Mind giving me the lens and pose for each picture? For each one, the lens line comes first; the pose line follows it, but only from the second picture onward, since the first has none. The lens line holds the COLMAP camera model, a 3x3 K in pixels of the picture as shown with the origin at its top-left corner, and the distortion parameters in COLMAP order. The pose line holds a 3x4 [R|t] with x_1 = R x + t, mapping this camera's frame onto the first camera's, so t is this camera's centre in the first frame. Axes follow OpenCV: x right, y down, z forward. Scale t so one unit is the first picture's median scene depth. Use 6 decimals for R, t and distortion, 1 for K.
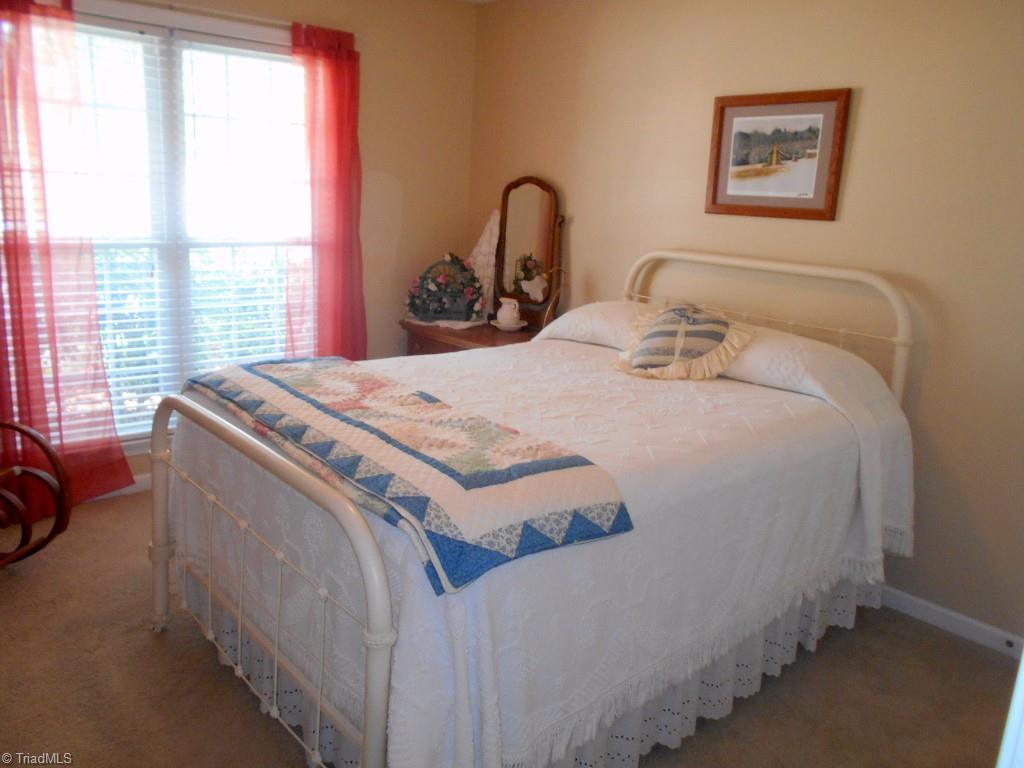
lens RADIAL K [[803.9, 0, 515.2], [0, 803.9, 390.0], [0, 0, 1]] dist [-0.021472, 0.013050]
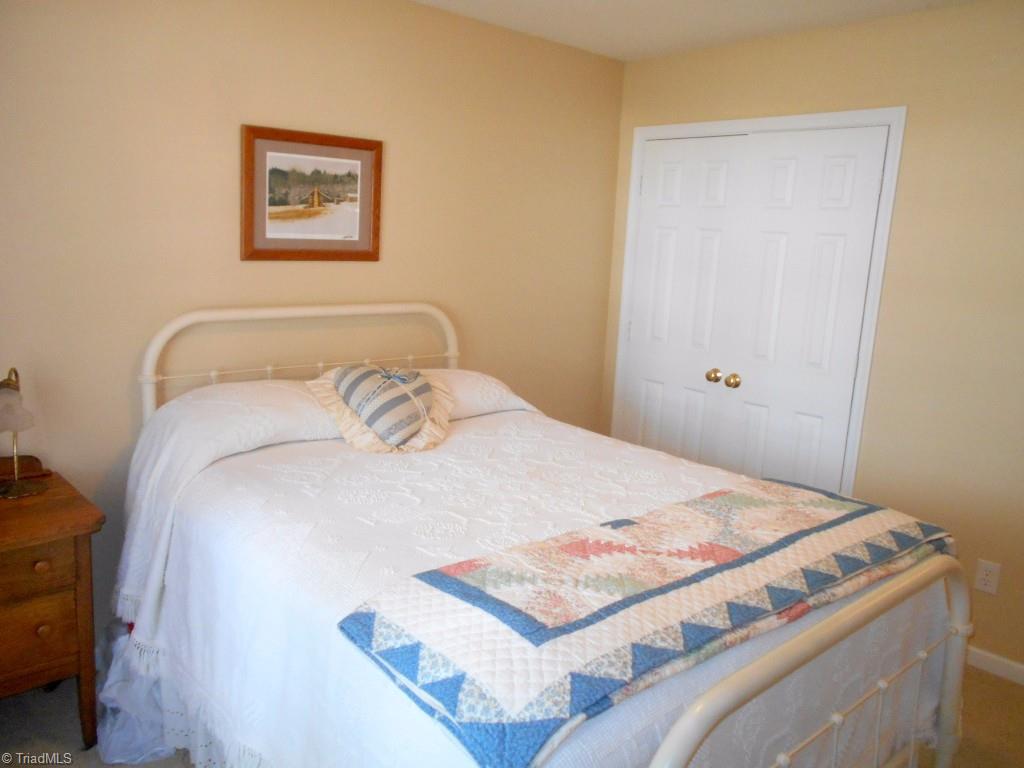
lens RADIAL K [[803.9, 0, 514.2], [0, 803.9, 374.7], [0, 0, 1]] dist [-0.021472, 0.013050]
pose [[-0.011891, -0.221444, 0.975101, -0.675720], [0.196108, 0.955715, 0.219433, -0.260589], [-0.980510, 0.193834, 0.032063, 0.799519]]
